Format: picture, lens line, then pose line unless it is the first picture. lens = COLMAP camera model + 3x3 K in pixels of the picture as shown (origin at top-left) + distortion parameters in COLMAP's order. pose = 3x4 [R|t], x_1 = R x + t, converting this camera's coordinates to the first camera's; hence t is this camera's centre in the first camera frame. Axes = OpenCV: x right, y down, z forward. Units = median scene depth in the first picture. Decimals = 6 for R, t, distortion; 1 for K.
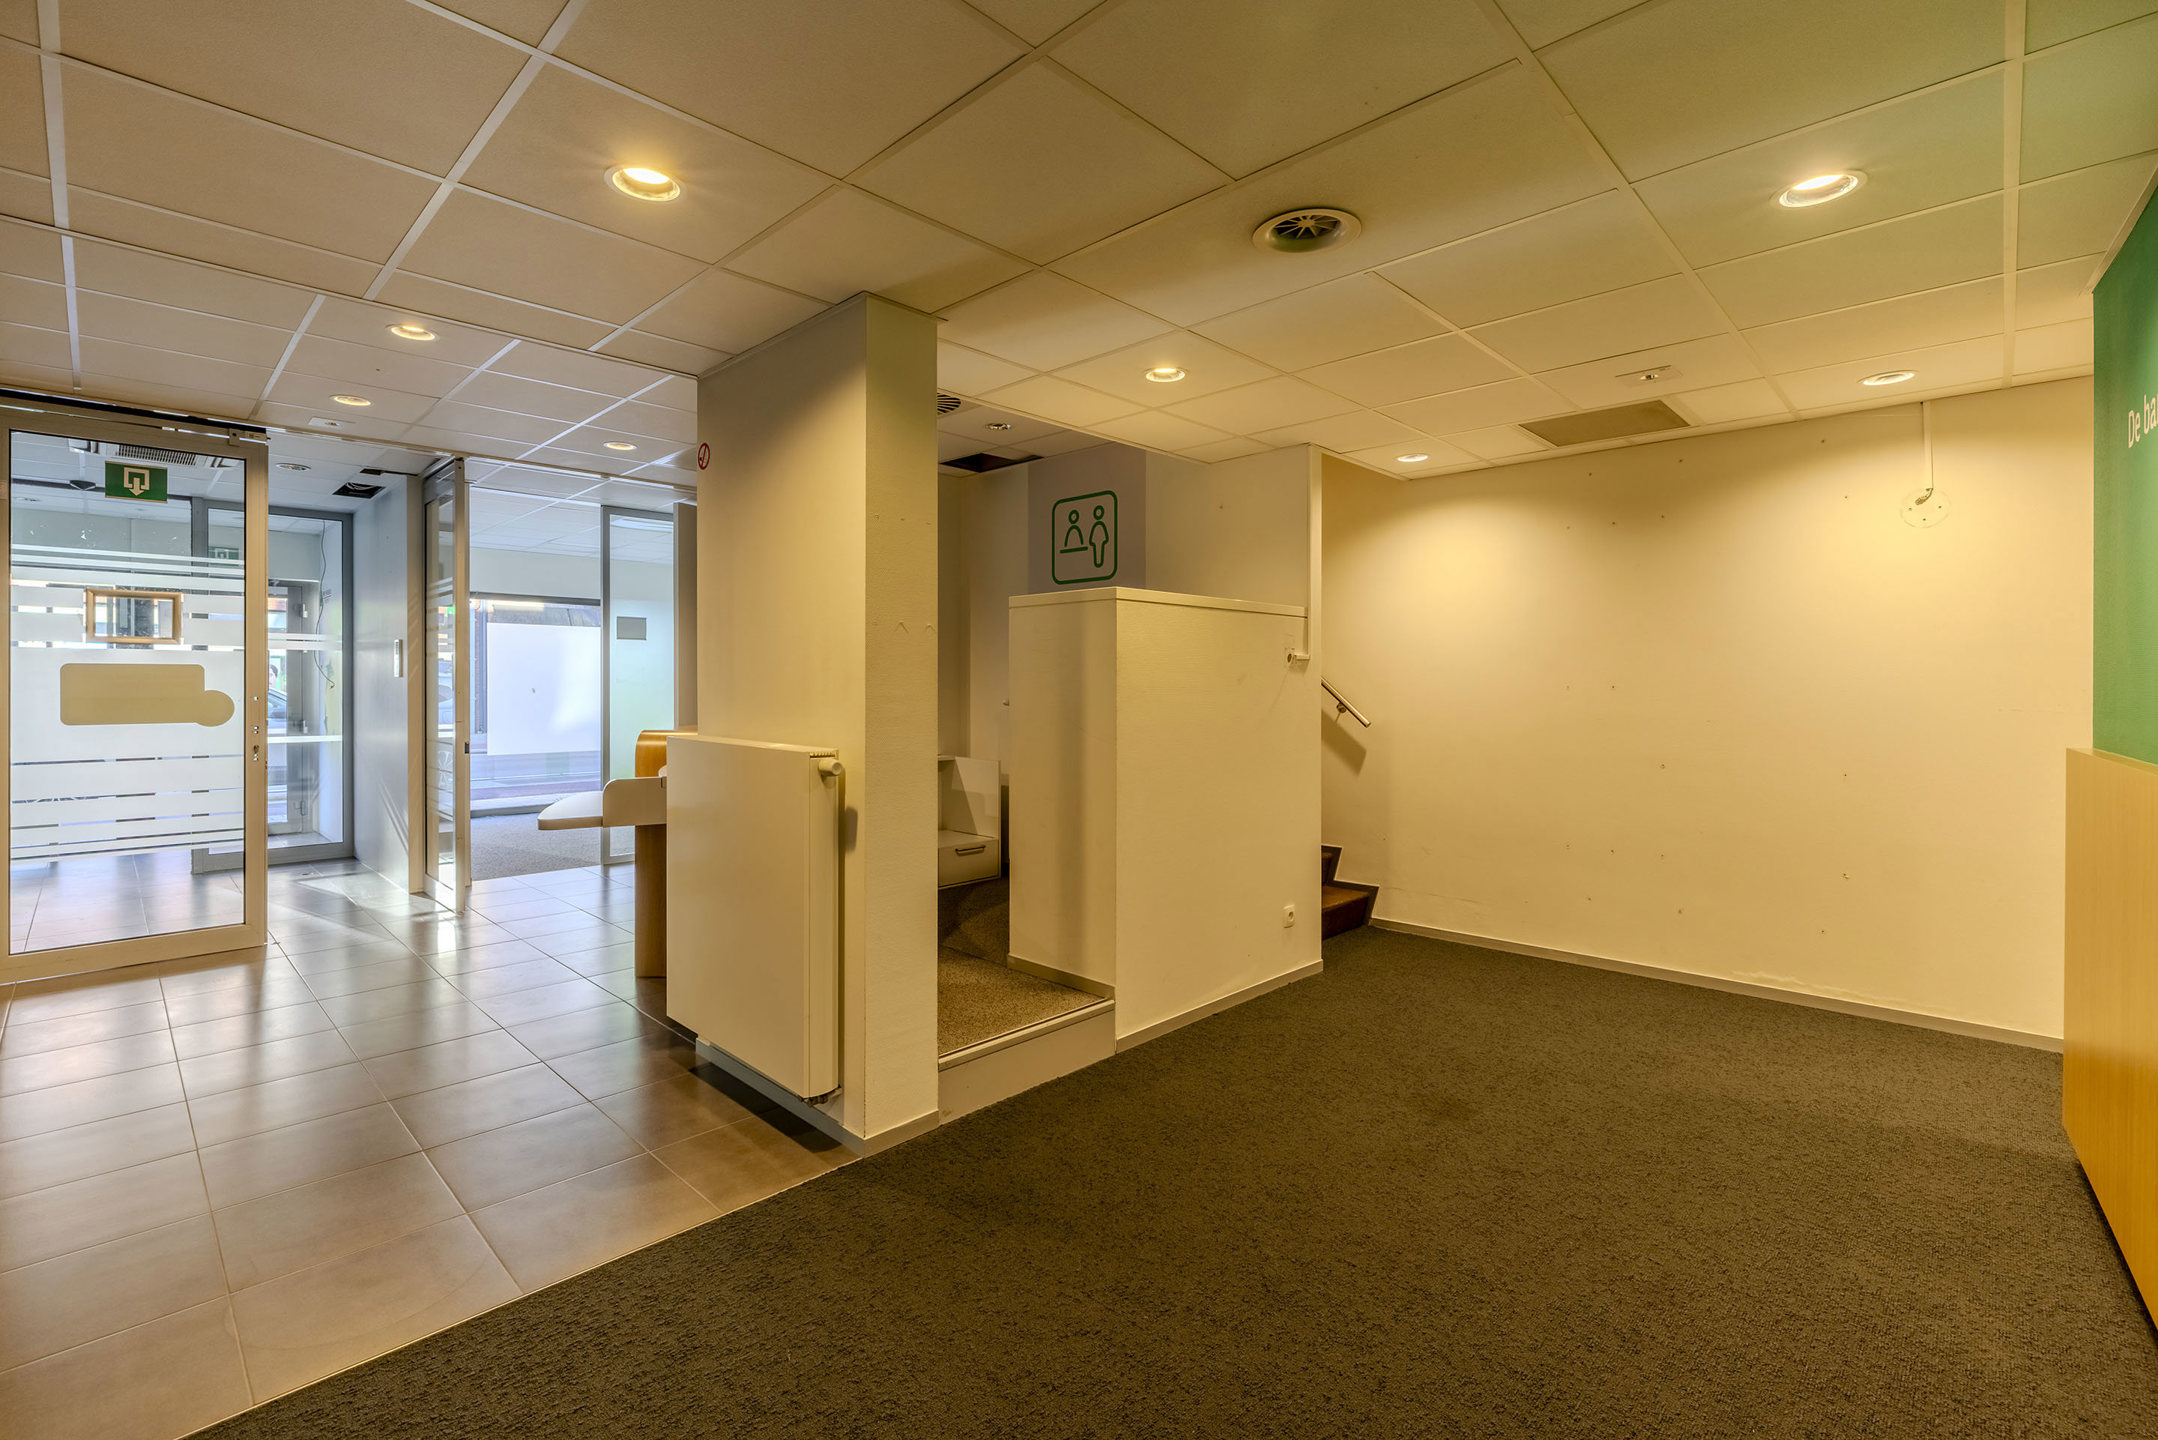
lens RADIAL K [[964.8, 0, 1062.8], [0, 964.8, 701.7], [0, 0, 1]] dist [-0.015889, 0.000342]
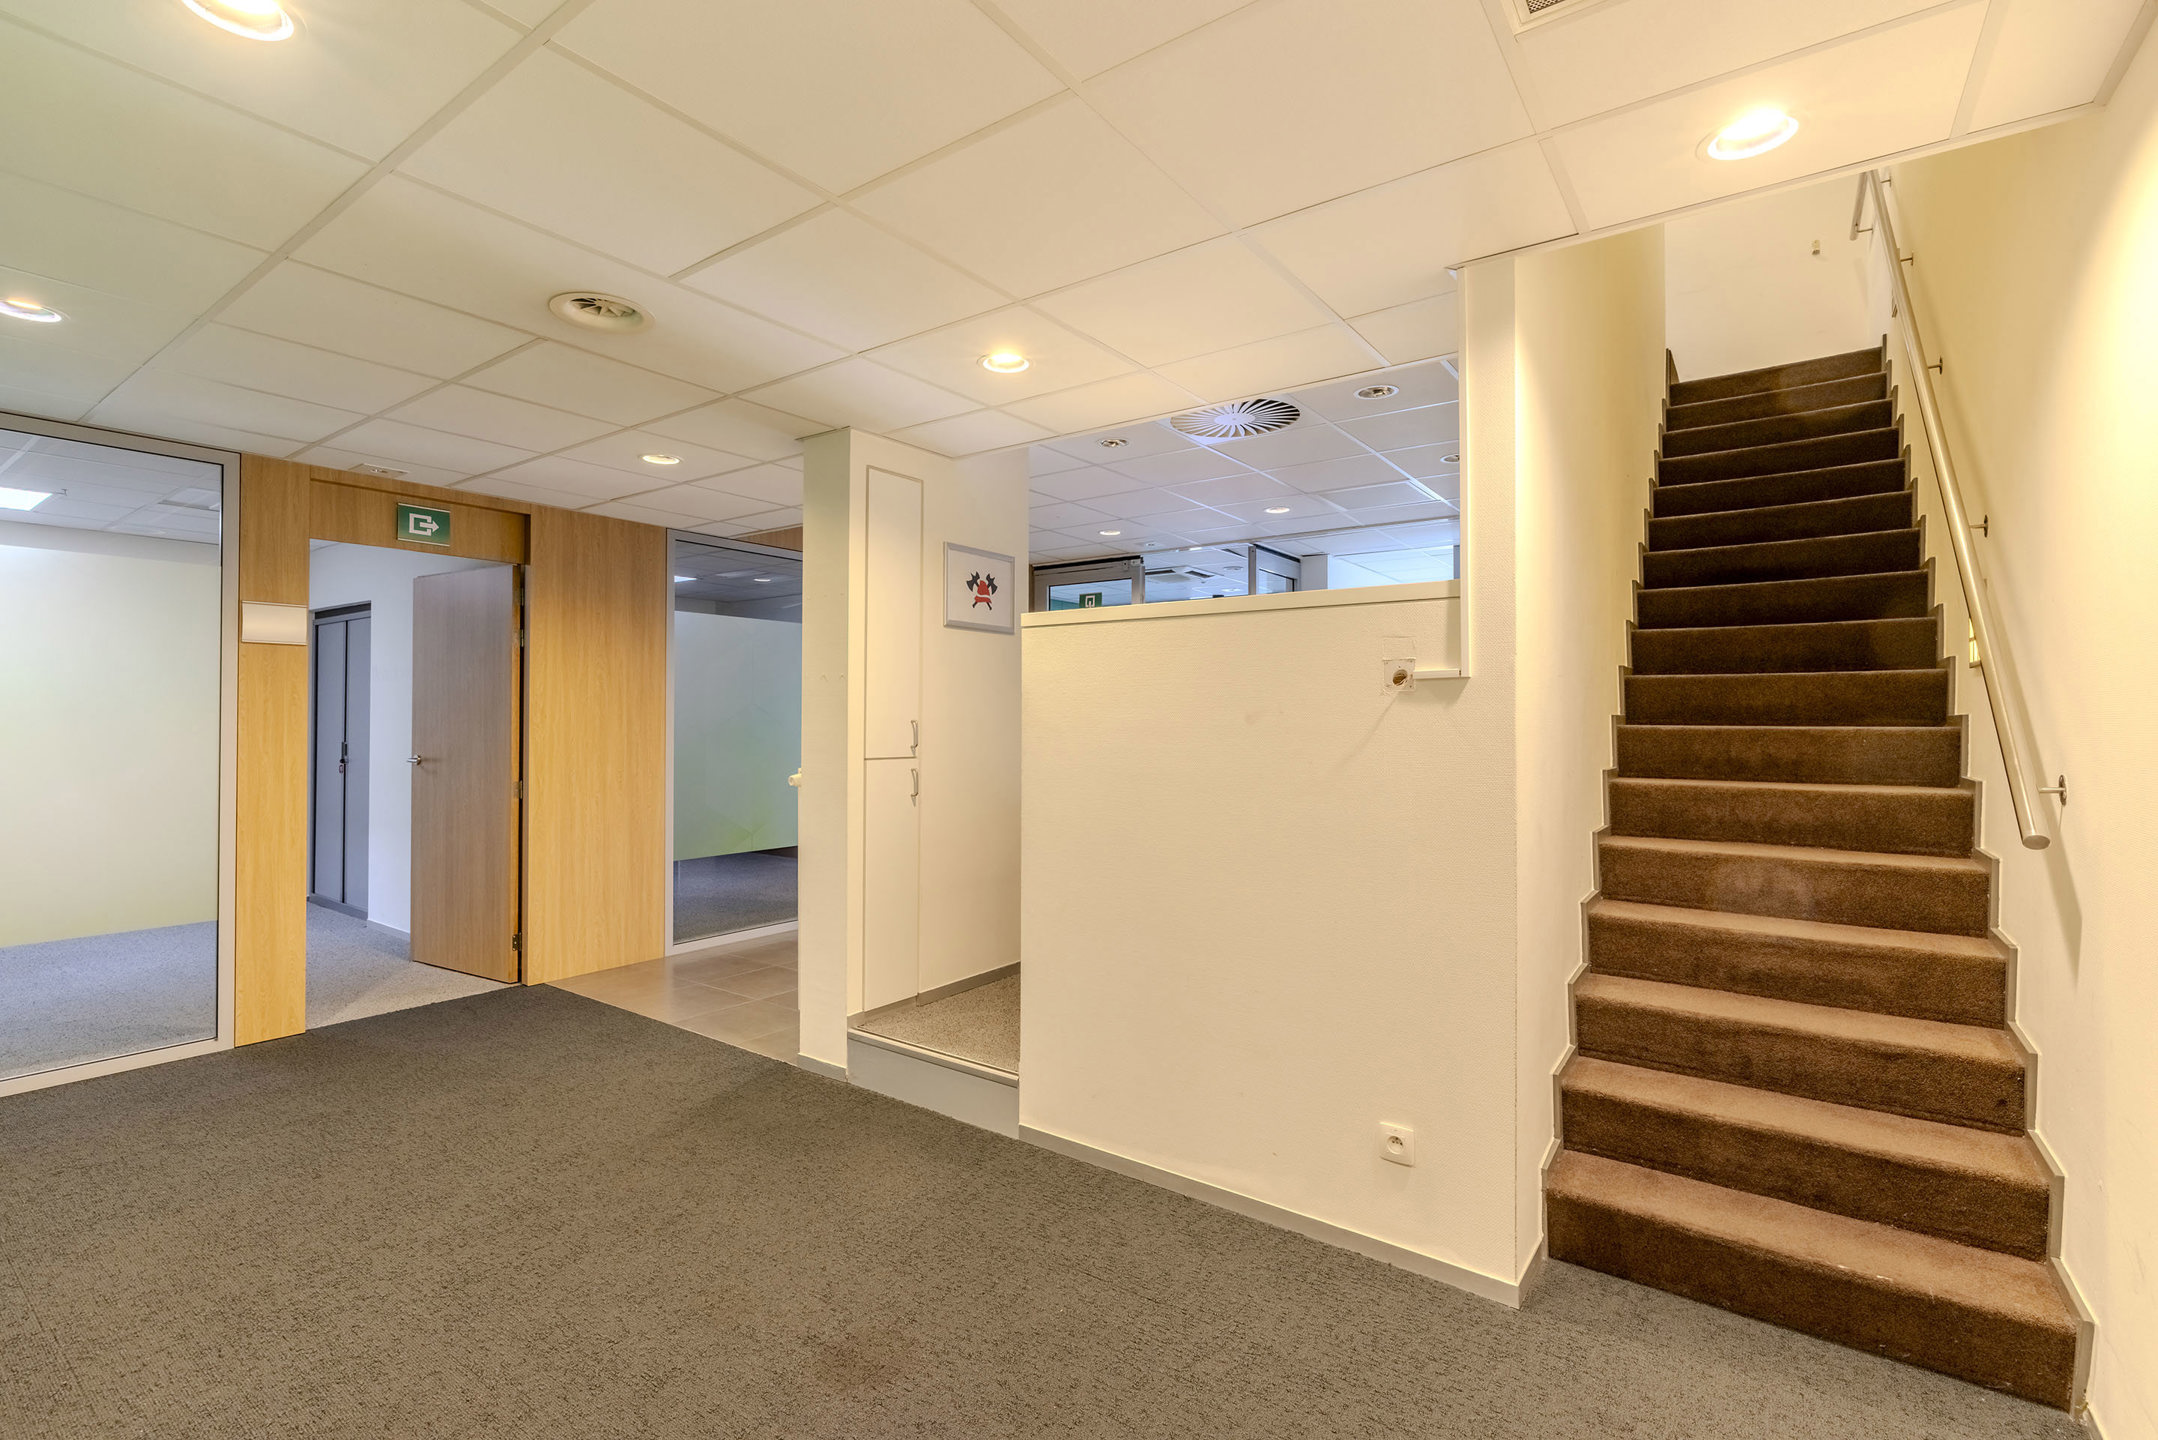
lens RADIAL K [[964.8, 0, 1073.0], [0, 964.8, 722.5], [0, 0, 1]] dist [-0.015889, 0.000342]
pose [[0.144685, 0.001486, -0.989477, 0.759550], [-0.018787, 0.999823, -0.001246, -0.015241], [0.989299, 0.018769, 0.144687, 0.738439]]
